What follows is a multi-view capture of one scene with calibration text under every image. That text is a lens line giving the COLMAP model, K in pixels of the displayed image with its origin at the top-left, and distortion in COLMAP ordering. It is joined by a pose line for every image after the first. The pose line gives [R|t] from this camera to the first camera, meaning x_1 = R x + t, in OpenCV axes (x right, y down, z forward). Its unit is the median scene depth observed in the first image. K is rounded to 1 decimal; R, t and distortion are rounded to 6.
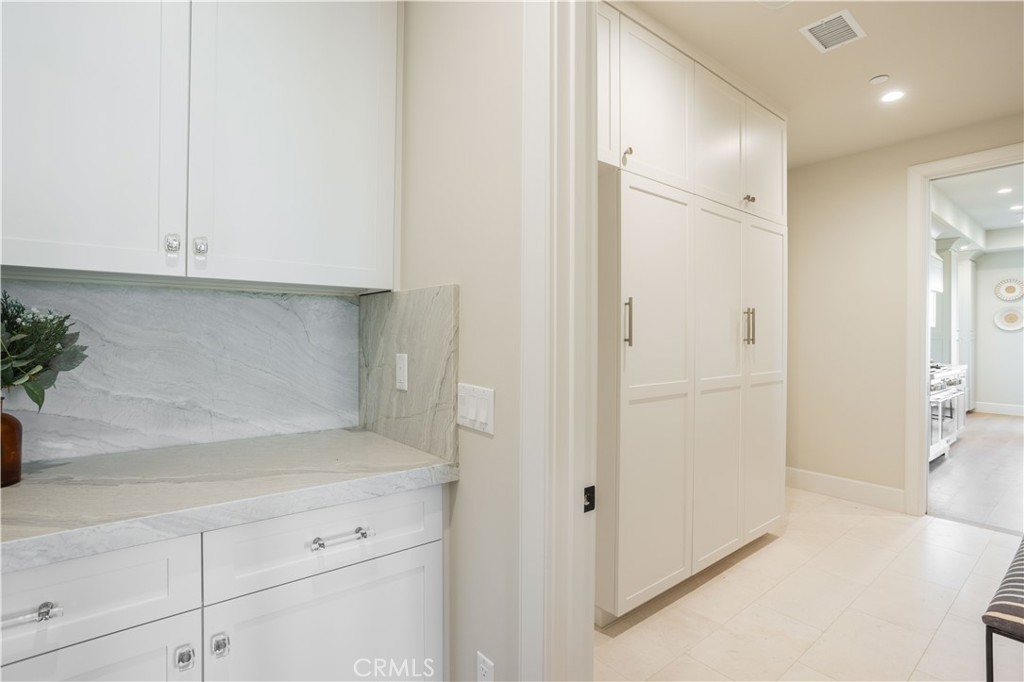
lens RADIAL K [[490.6, 0, 509.0], [0, 490.6, 343.3], [0, 0, 1]] dist [-0.033415, 0.014418]
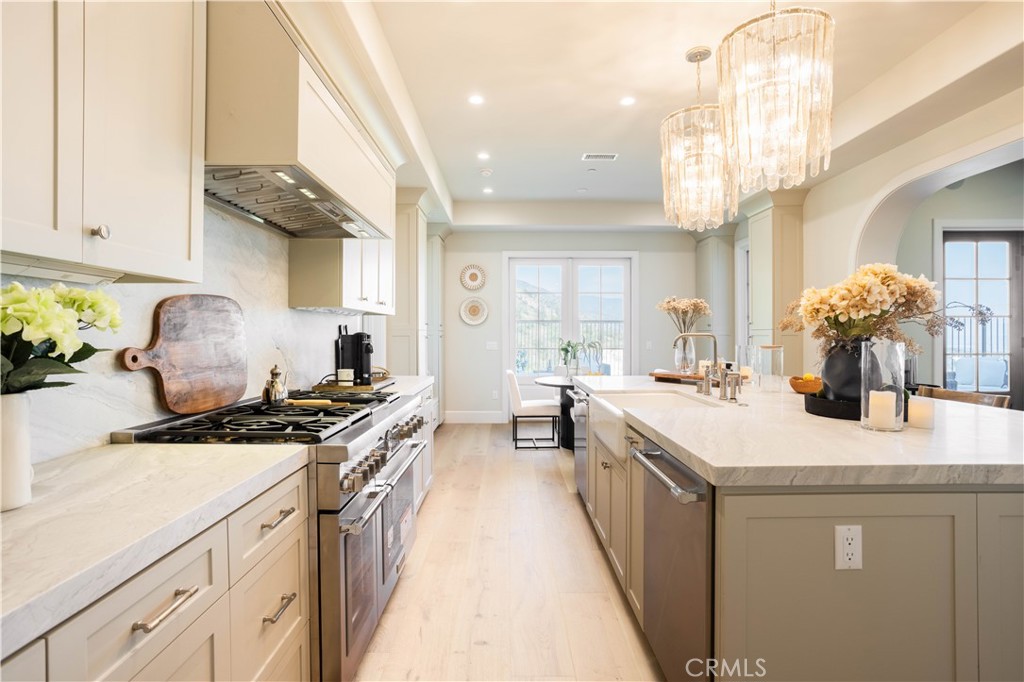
lens RADIAL K [[490.6, 0, 508.4], [0, 490.6, 338.1], [0, 0, 1]] dist [-0.033415, 0.014418]
pose [[0.616716, -0.008378, 0.787141, 0.388619], [0.004493, 0.999965, 0.007123, -0.008468], [-0.787173, -0.000856, 0.616732, 0.409121]]
